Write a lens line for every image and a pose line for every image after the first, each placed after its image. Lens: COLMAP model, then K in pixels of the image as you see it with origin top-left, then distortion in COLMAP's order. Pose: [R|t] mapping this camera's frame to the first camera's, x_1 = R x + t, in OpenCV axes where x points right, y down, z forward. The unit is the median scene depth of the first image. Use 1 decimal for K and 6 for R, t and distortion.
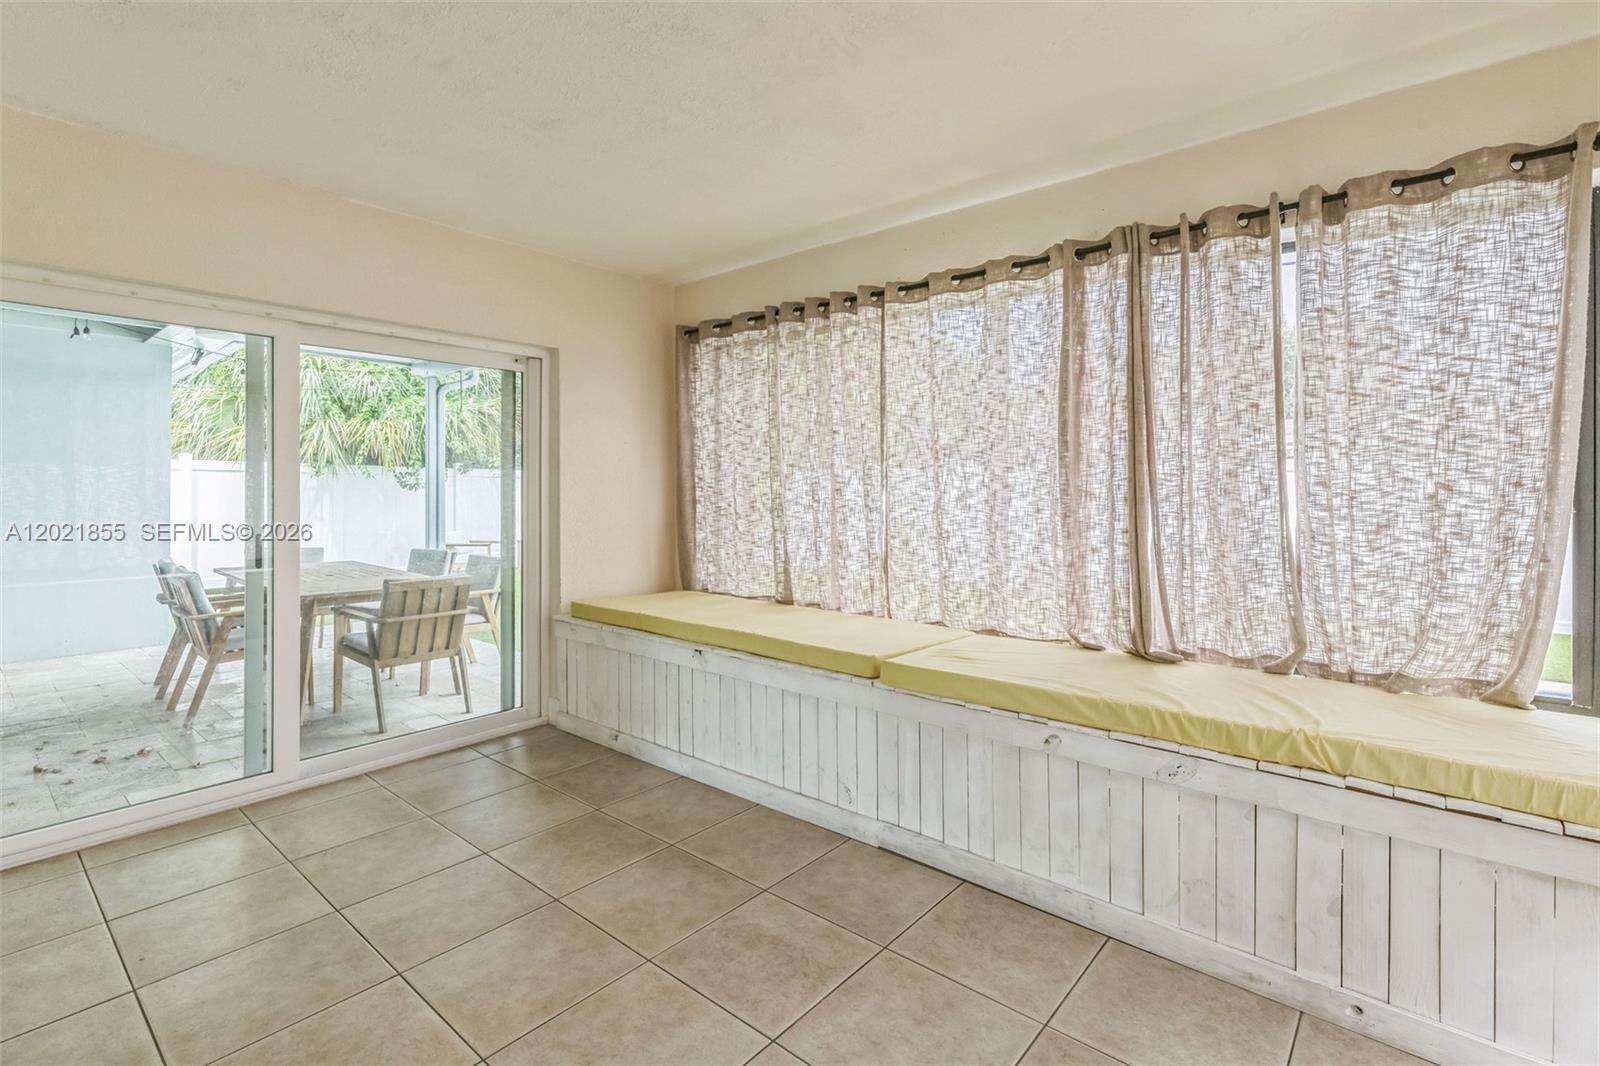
lens RADIAL K [[737.2, 0, 802.1], [0, 737.2, 505.0], [0, 0, 1]] dist [0.000266, 0.000031]
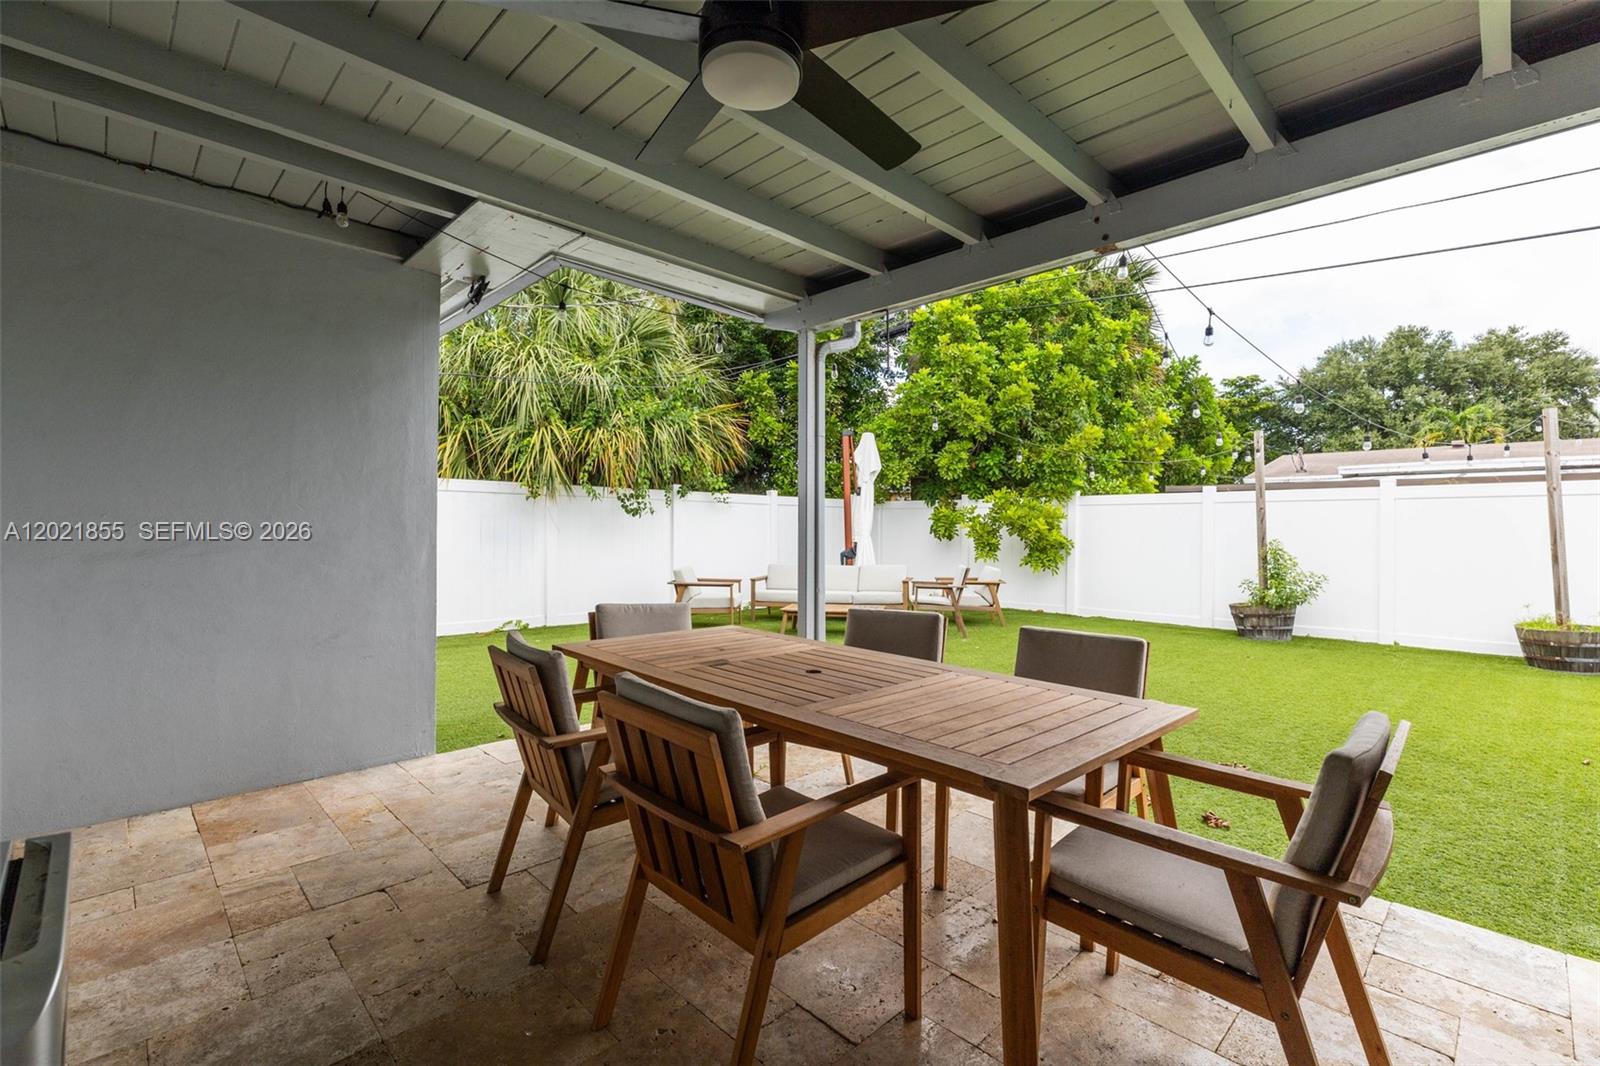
lens RADIAL K [[720.9, 0, 800.0], [0, 720.9, 533.0], [0, 0, 1]] dist [0.025285, 0.000046]
pose [[0.995156, -0.001716, -0.098294, -0.293550], [0.000794, 0.999955, -0.009421, 0.005763], [0.098306, 0.009298, 0.995113, 0.250031]]
